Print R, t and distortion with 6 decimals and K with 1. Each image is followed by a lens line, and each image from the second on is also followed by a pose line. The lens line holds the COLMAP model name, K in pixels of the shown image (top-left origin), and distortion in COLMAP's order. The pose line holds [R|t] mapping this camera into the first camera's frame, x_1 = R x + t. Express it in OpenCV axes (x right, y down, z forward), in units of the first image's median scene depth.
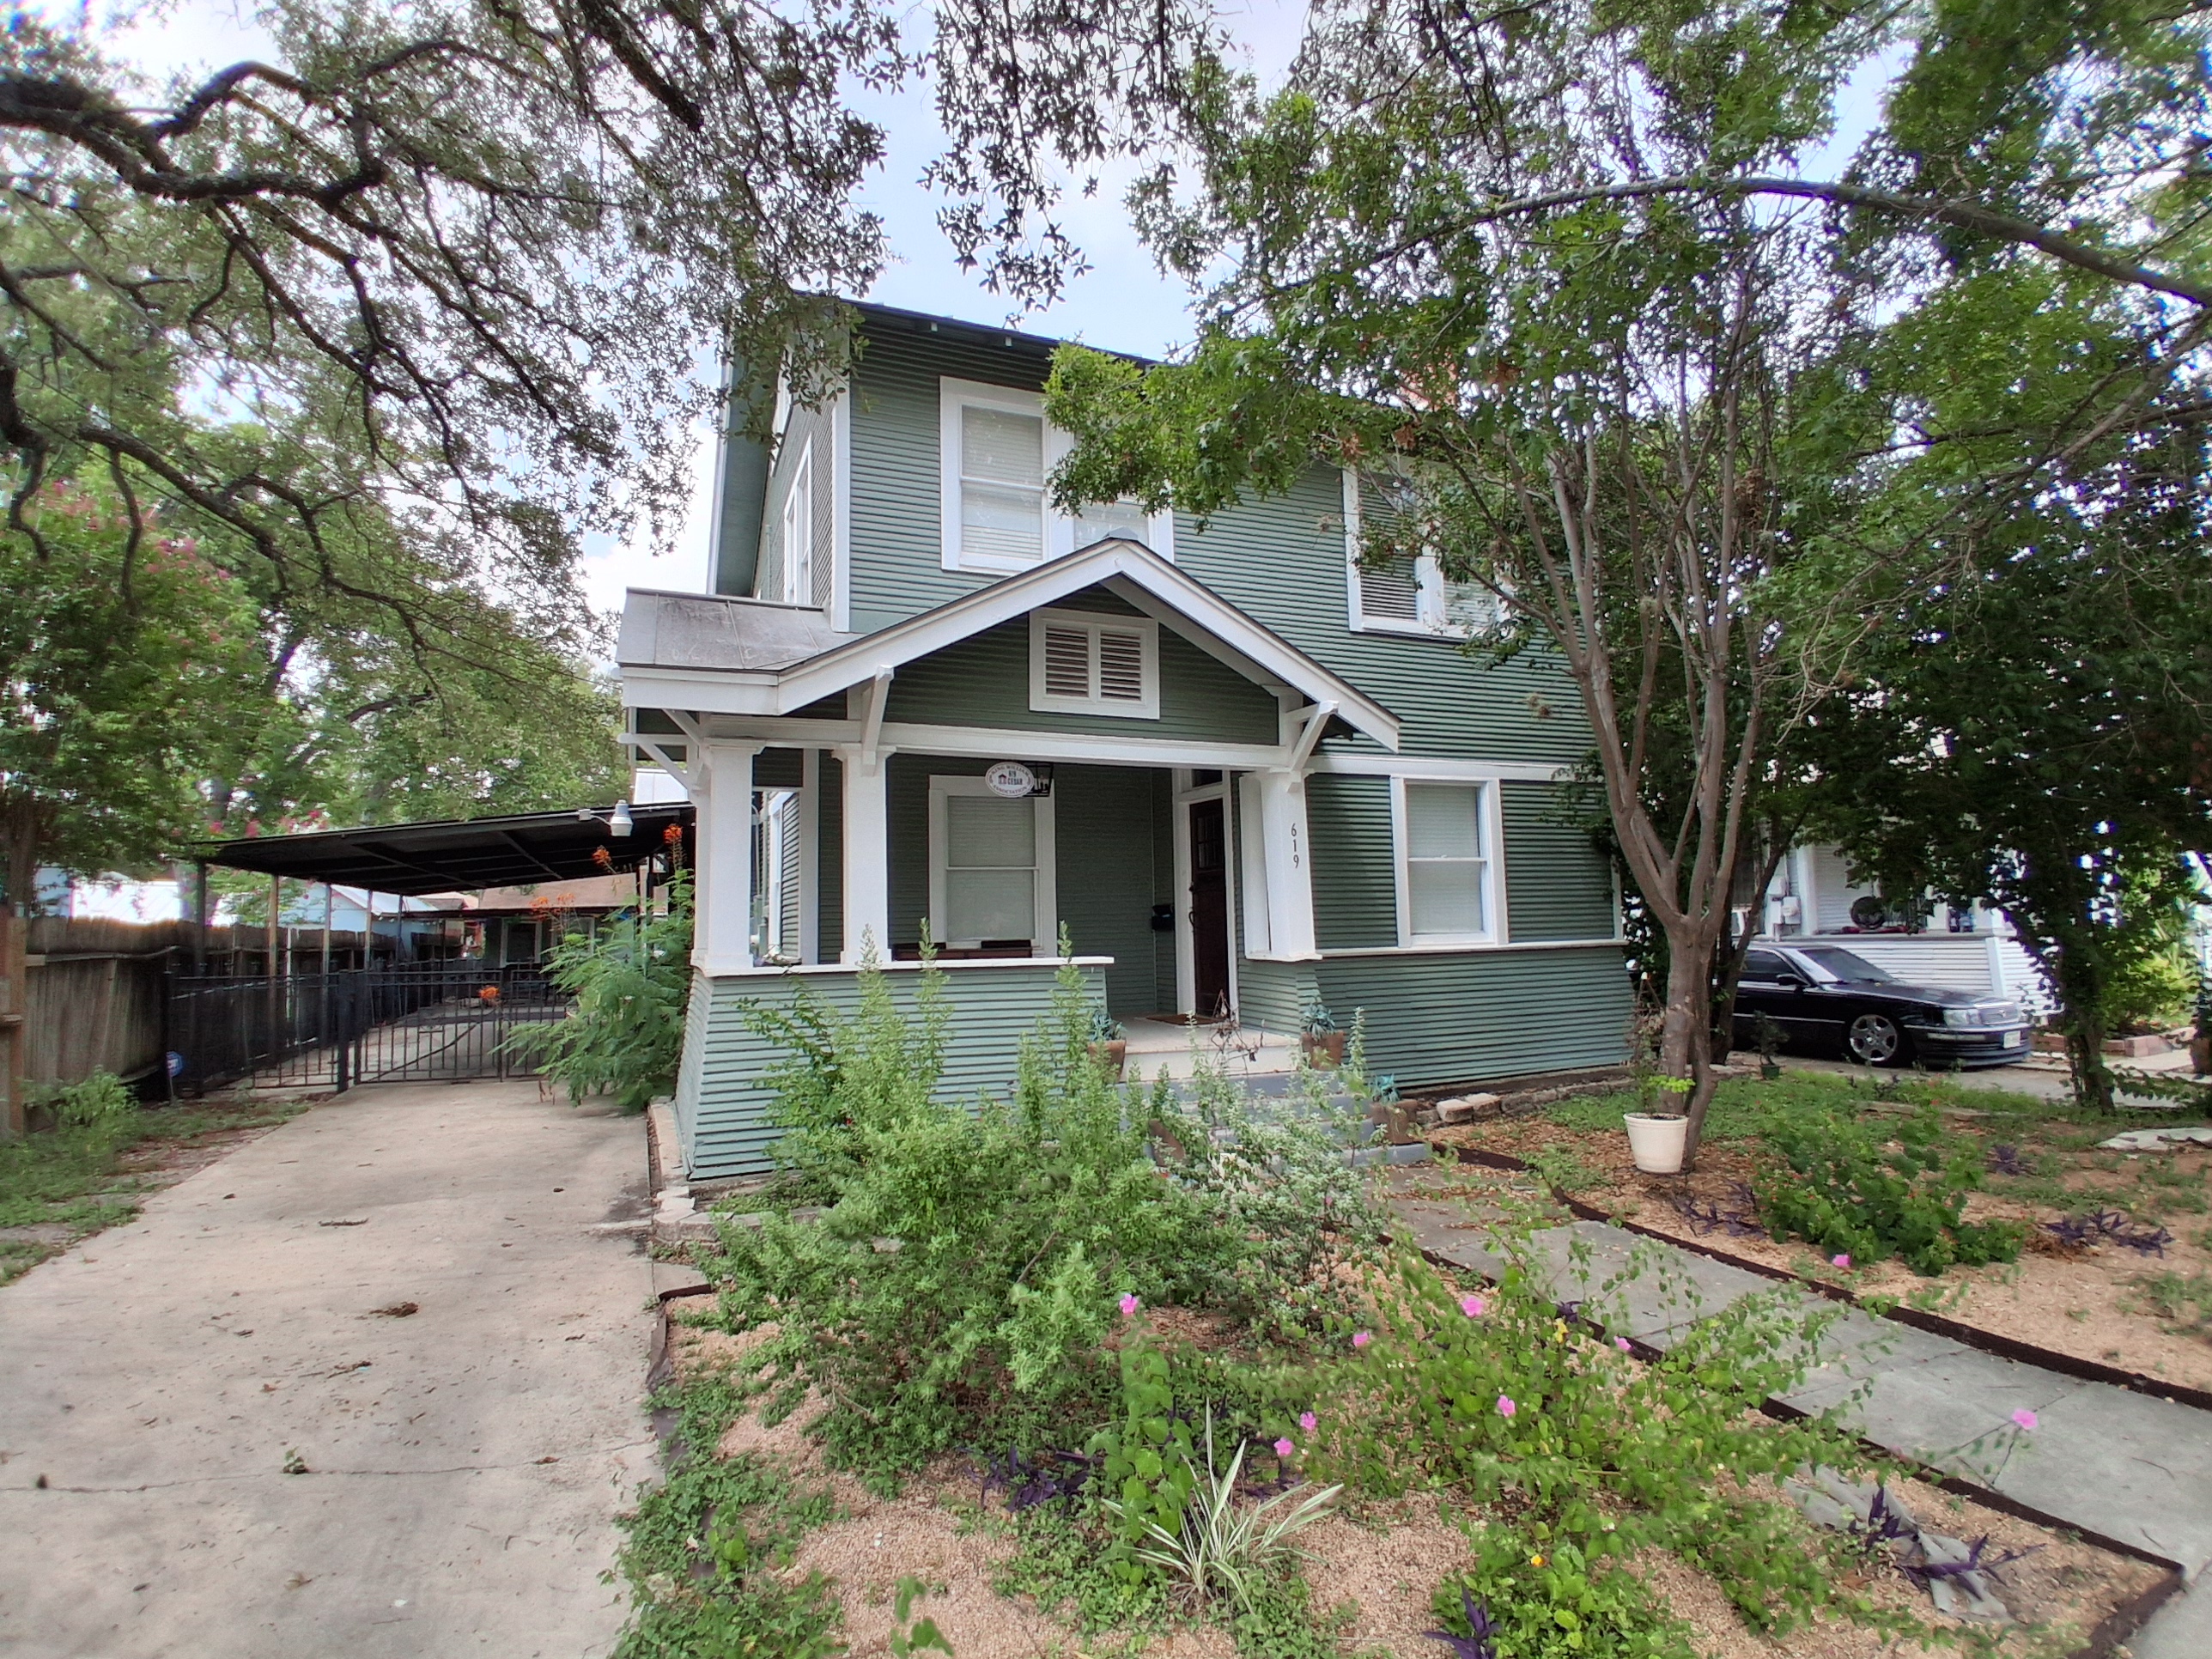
lens RADIAL K [[1132.3, 0, 1110.9], [0, 1132.3, 821.8], [0, 0, 1]] dist [-0.005218, -0.000422]
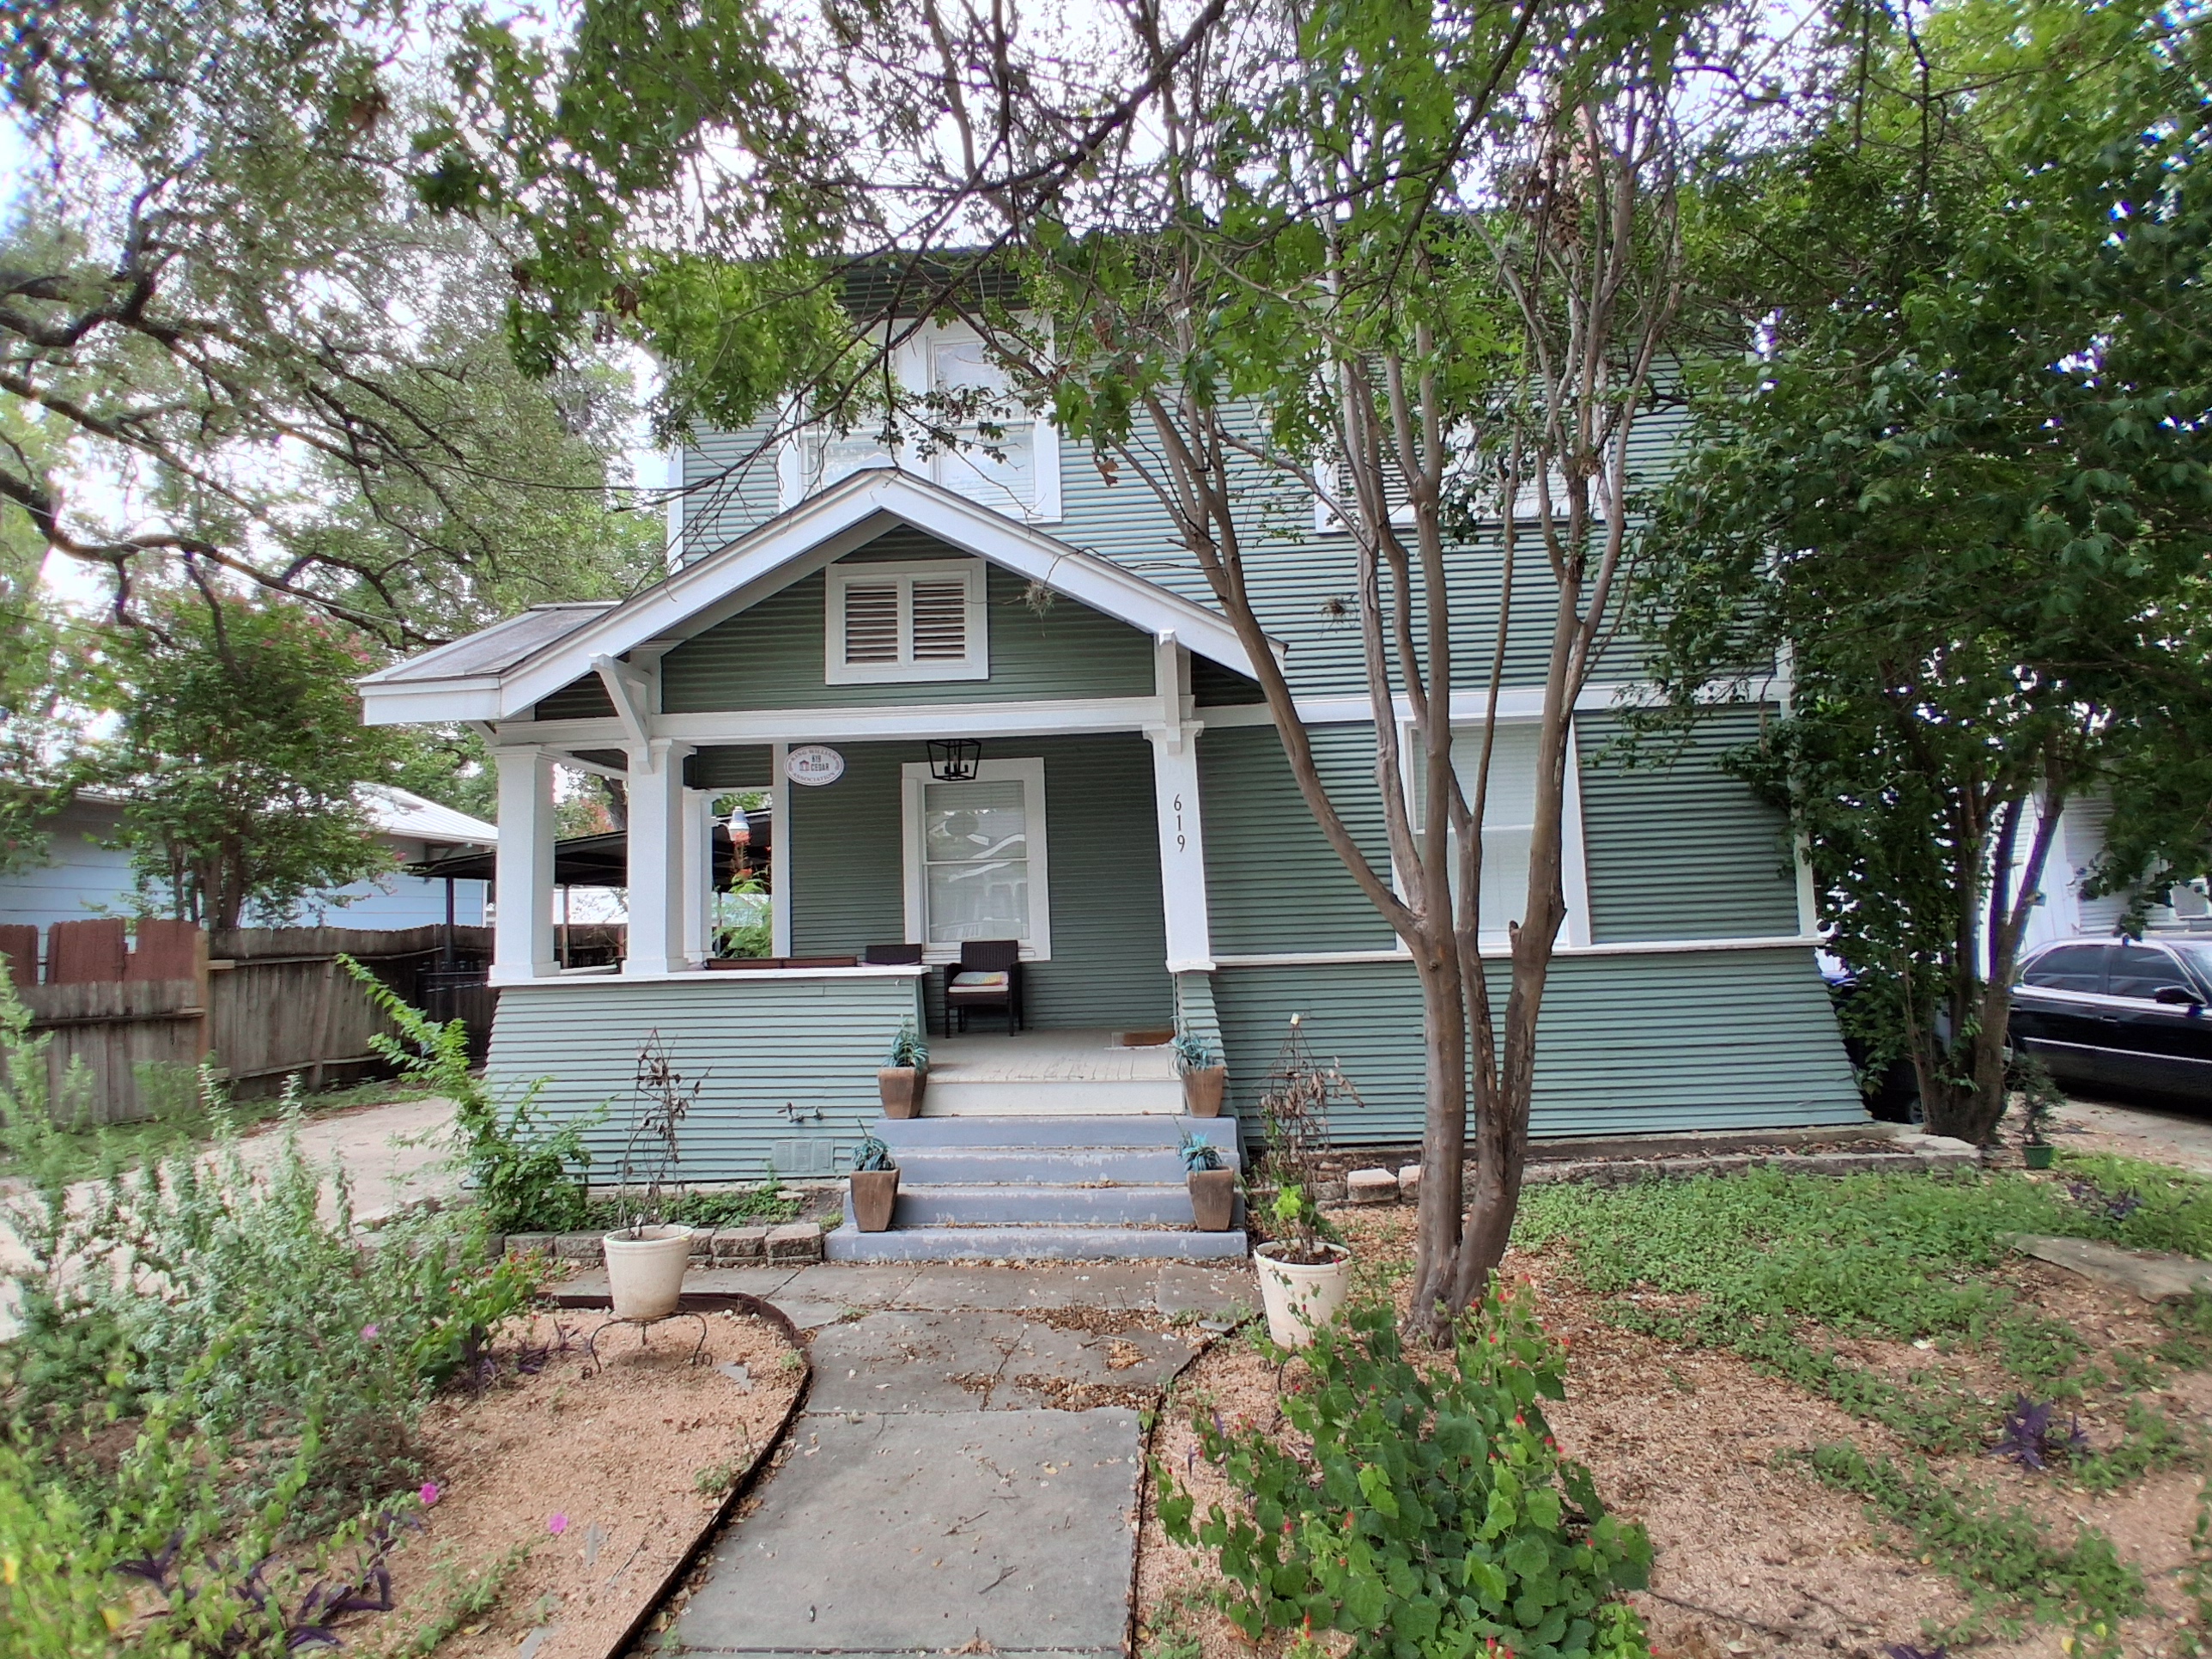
lens RADIAL K [[1132.3, 0, 1110.9], [0, 1132.3, 821.8], [0, 0, 1]] dist [-0.005218, -0.000422]
pose [[0.893415, -0.048228, -0.446635, 0.491300], [0.054933, 0.998488, 0.002066, 0.017081], [0.445860, -0.026381, 0.894714, 0.300208]]
